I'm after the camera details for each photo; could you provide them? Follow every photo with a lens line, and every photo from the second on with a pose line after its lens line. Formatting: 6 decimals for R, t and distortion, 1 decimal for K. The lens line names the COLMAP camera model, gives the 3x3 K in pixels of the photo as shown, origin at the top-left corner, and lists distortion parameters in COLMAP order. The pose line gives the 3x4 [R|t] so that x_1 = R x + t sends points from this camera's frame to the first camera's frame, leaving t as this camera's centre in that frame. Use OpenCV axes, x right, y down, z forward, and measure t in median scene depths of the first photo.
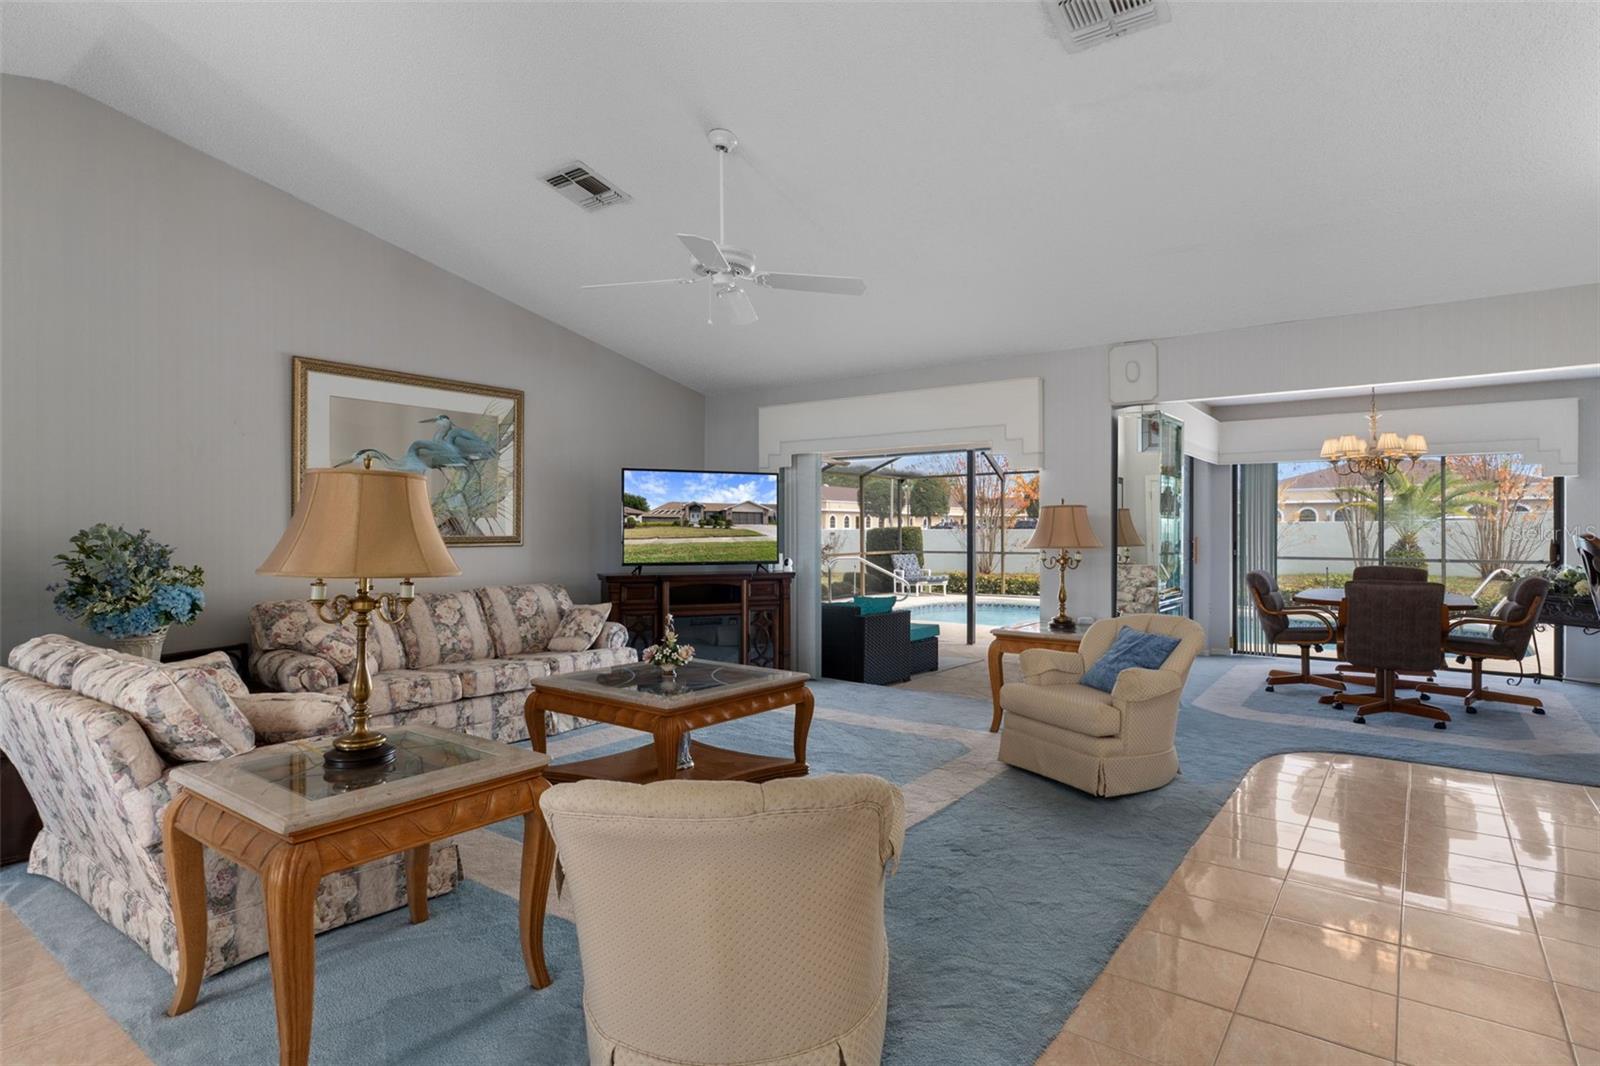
lens RADIAL K [[838.8, 0, 796.0], [0, 838.8, 523.5], [0, 0, 1]] dist [0.002653, -0.001194]
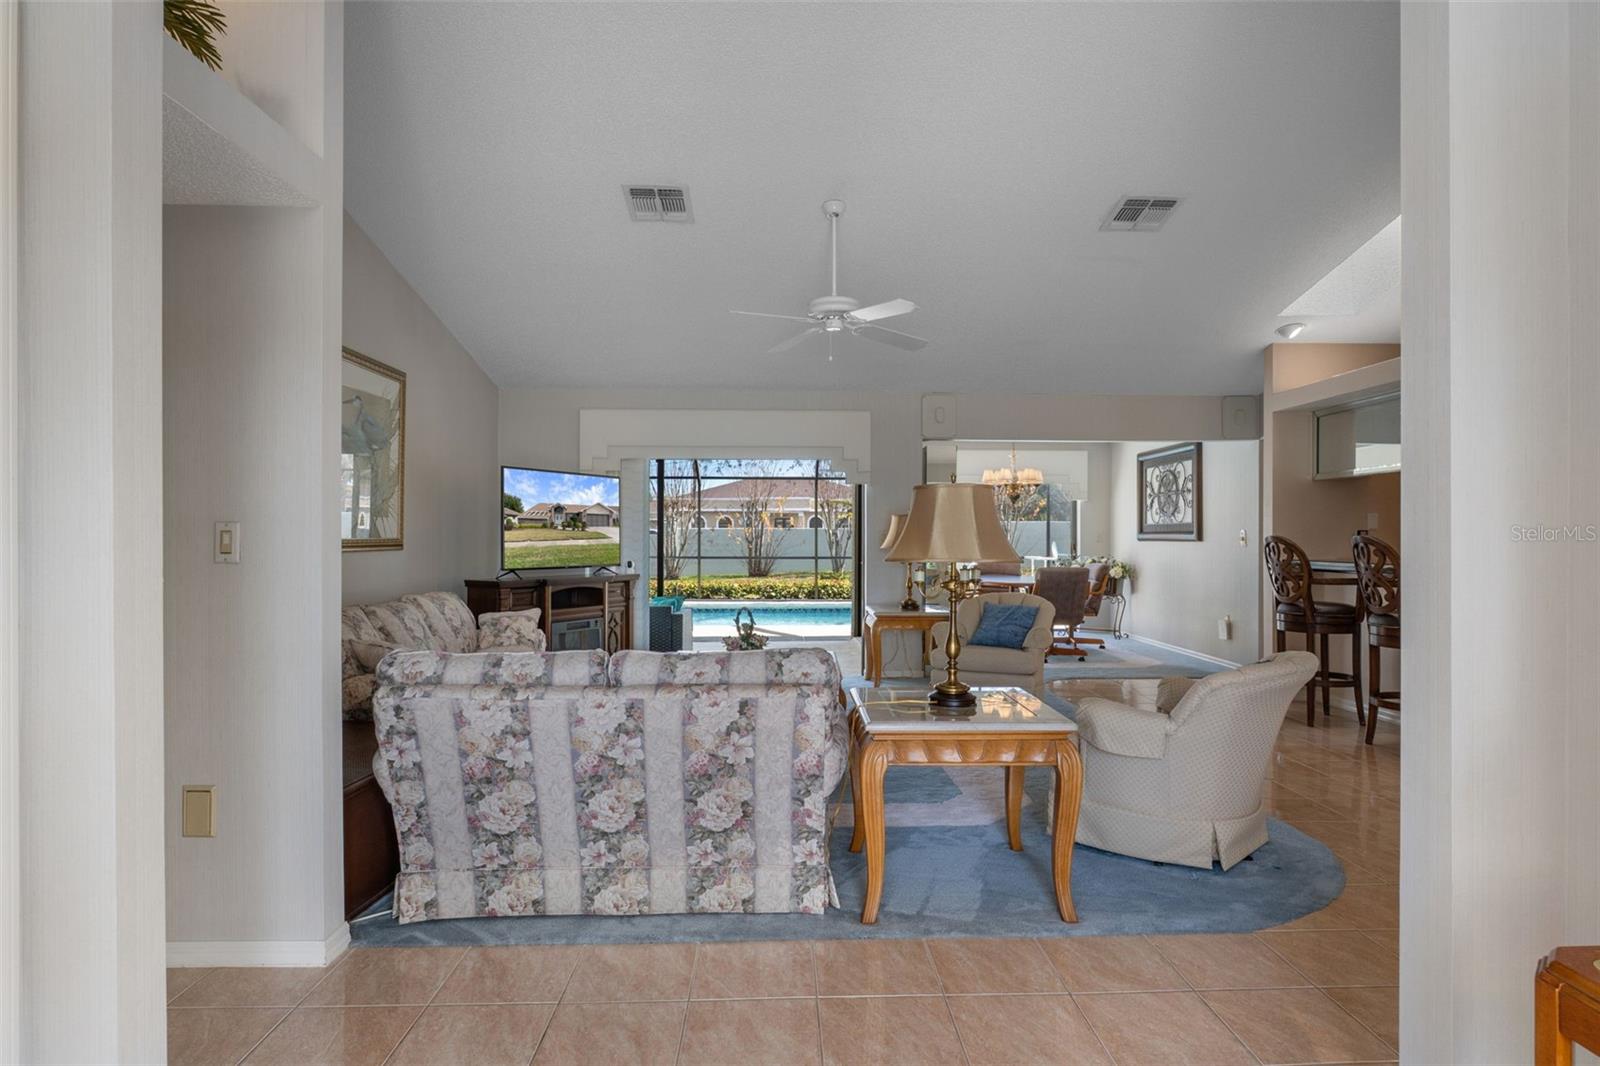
lens RADIAL K [[911.0, 0, 782.0], [0, 911.0, 542.6], [0, 0, 1]] dist [0.003898, 0.000359]
pose [[0.788174, -0.003582, 0.615442, -0.576786], [-0.008410, 0.999827, 0.016589, 0.000096], [-0.615395, -0.018251, 0.788008, 0.007585]]
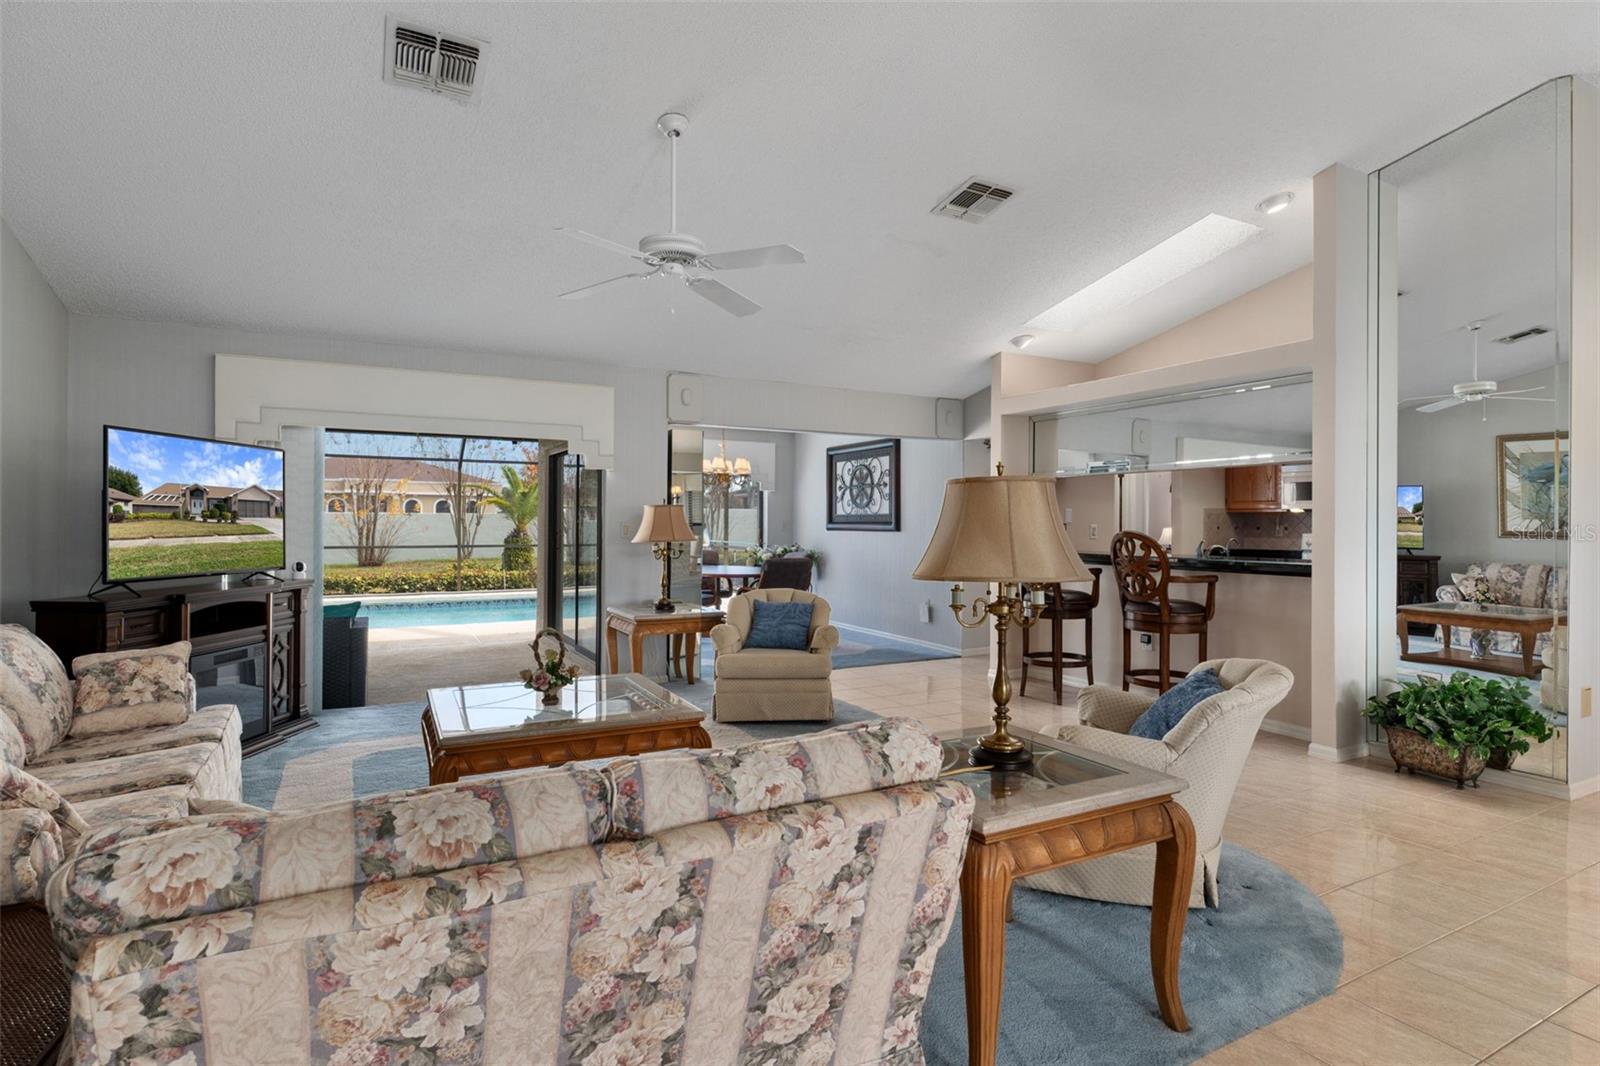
lens RADIAL K [[838.8, 0, 796.0], [0, 838.8, 523.5], [0, 0, 1]] dist [0.002653, -0.001194]
pose [[0.410578, -0.001835, 0.911824, -0.550961], [-0.014224, 0.999863, 0.008417, -0.006373], [-0.911715, -0.016426, 0.410495, 0.282812]]
